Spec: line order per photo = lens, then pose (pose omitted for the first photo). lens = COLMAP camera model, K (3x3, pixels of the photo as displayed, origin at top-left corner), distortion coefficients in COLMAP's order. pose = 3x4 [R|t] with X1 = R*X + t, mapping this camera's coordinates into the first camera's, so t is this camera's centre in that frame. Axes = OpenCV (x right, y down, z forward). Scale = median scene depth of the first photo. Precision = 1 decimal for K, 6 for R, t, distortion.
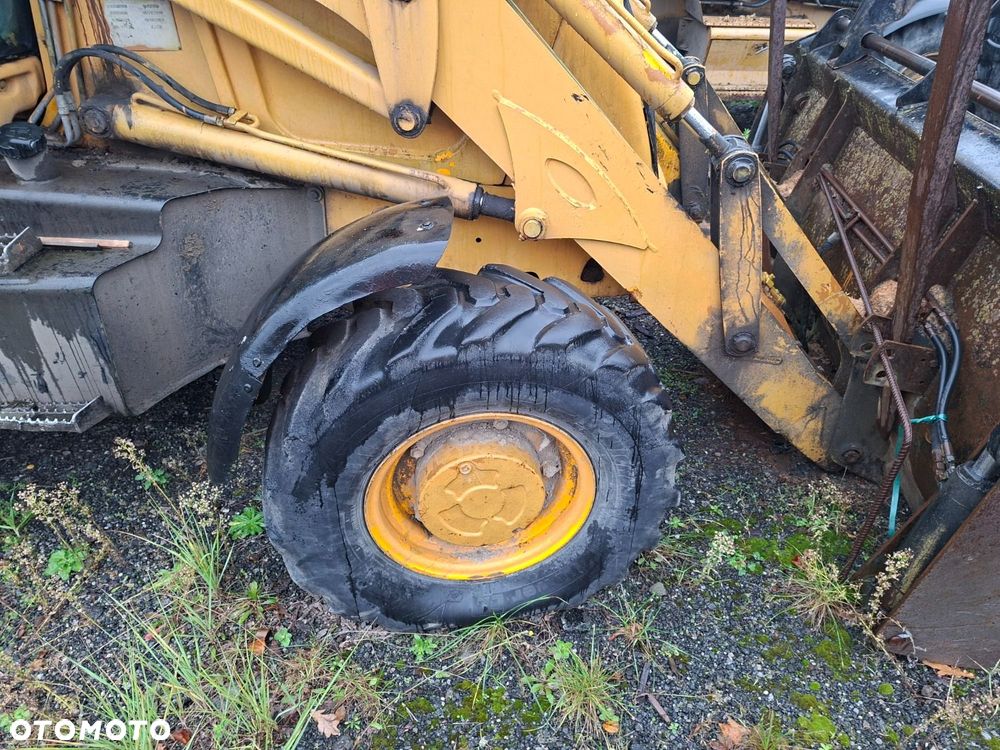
lens RADIAL K [[699.2, 0, 502.8], [0, 699.2, 367.3], [0, 0, 1]] dist [0.061145, -0.060777]
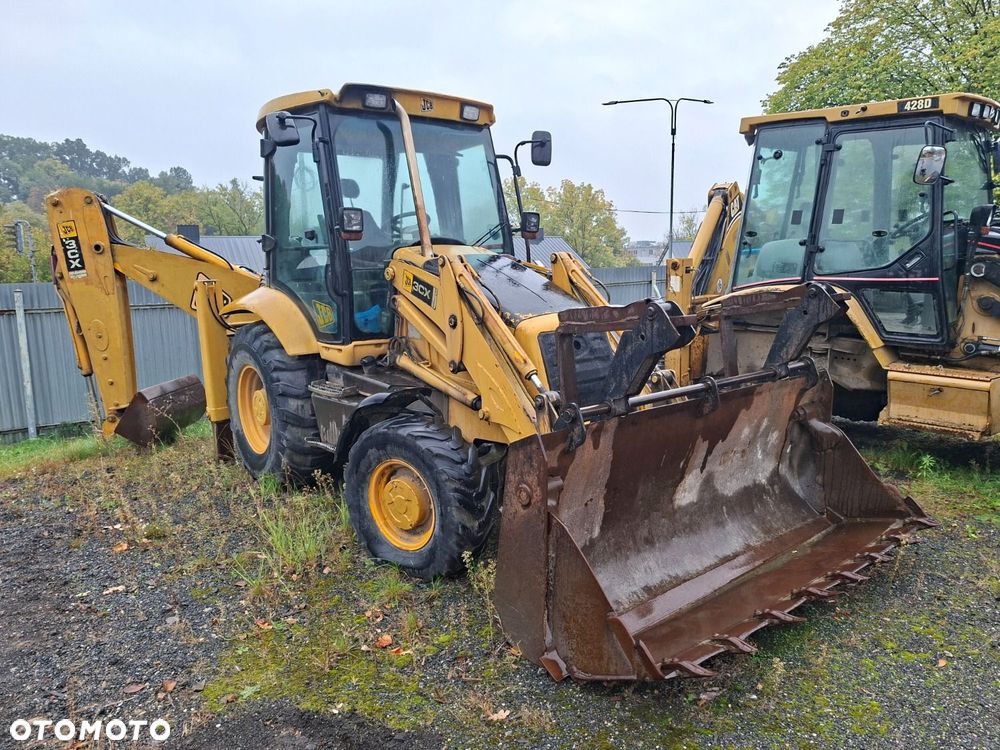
lens RADIAL K [[701.8, 0, 501.0], [0, 701.8, 371.8], [0, 0, 1]] dist [0.087331, -0.102632]
pose [[0.693420, 0.104743, -0.712879, 1.750452], [-0.386943, 0.888740, -0.245798, 0.226868], [0.607819, 0.446285, 0.656800, -0.576640]]
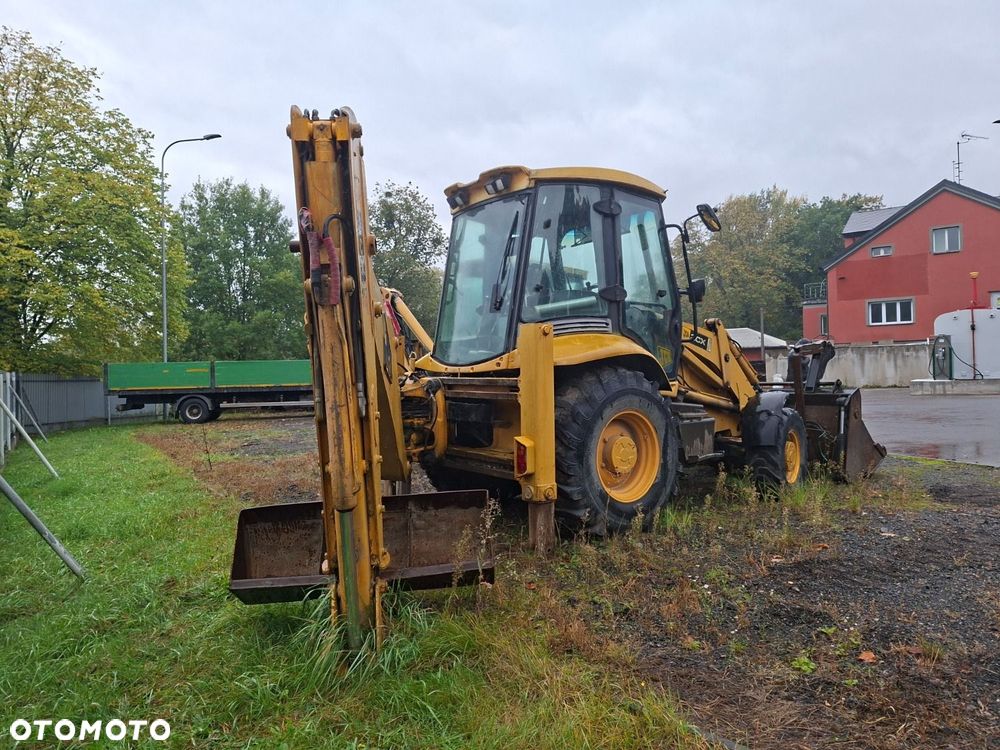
lens RADIAL K [[711.7, 0, 490.8], [0, 711.7, 378.0], [0, 0, 1]] dist [0.087921, -0.106319]
pose [[0.726724, -0.009547, 0.686864, -3.964473], [0.393957, 0.824916, -0.405353, 0.775843], [-0.562735, 0.565175, 0.603247, -0.822638]]
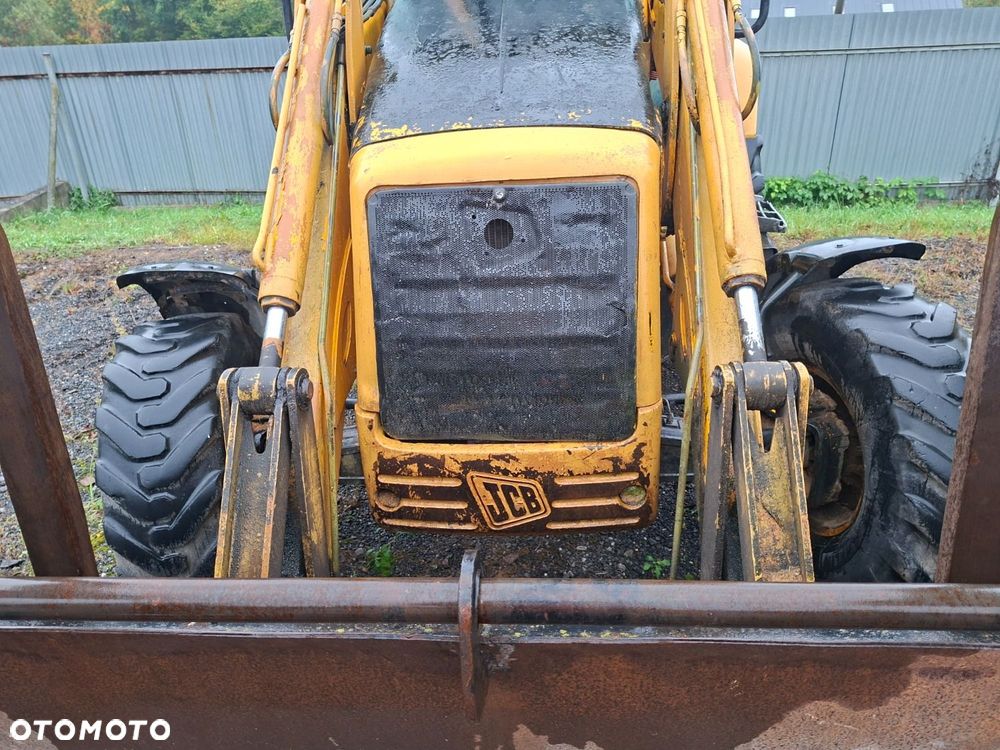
lens RADIAL K [[695.1, 0, 495.6], [0, 695.1, 375.1], [0, 0, 1]] dist [0.083294, -0.105329]
pose [[0.016003, 0.450506, -0.892630, 1.023278], [-0.521084, 0.765683, 0.377095, -0.732243], [0.853355, 0.459101, 0.247005, 0.993326]]
